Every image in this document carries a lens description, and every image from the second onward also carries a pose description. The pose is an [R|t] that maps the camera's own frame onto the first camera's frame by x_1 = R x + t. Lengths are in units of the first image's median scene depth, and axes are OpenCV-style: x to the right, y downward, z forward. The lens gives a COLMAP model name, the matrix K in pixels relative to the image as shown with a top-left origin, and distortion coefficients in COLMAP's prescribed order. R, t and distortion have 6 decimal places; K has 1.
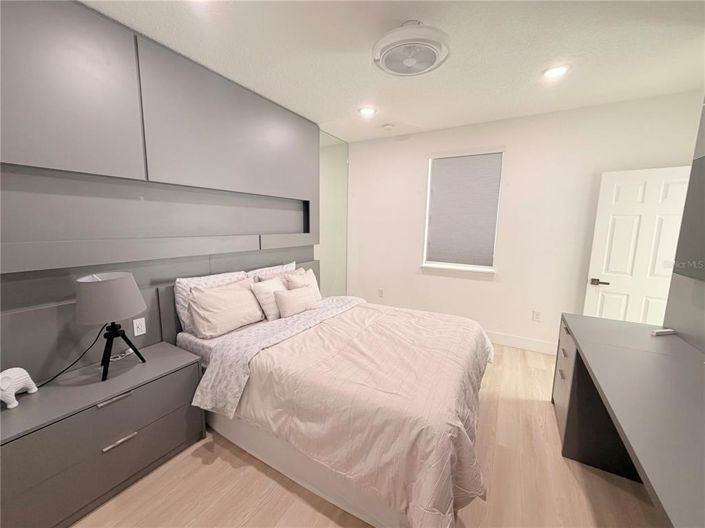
lens RADIAL K [[280.6, 0, 353.2], [0, 280.6, 265.3], [0, 0, 1]] dist [-0.001366, 0.000126]
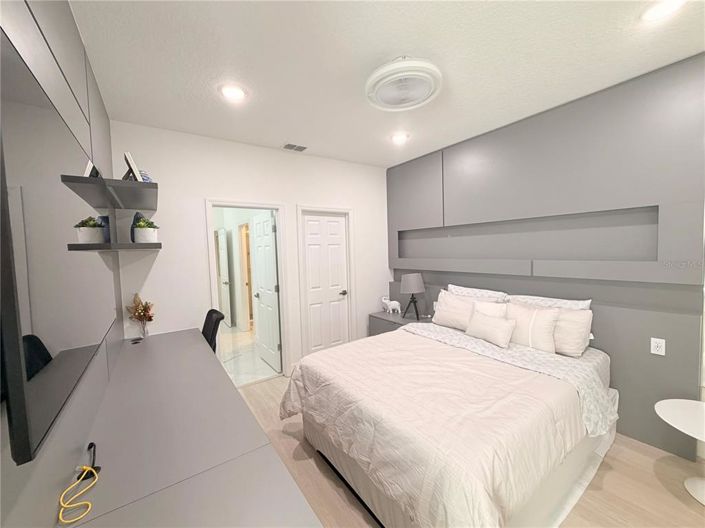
lens RADIAL K [[280.6, 0, 352.1], [0, 280.6, 264.3], [0, 0, 1]] dist [-0.001366, 0.000126]
pose [[-0.411059, 0.048087, -0.910340, 1.011740], [-0.107989, 0.989008, 0.101004, -0.162288], [0.905190, 0.139825, -0.401348, 1.085137]]
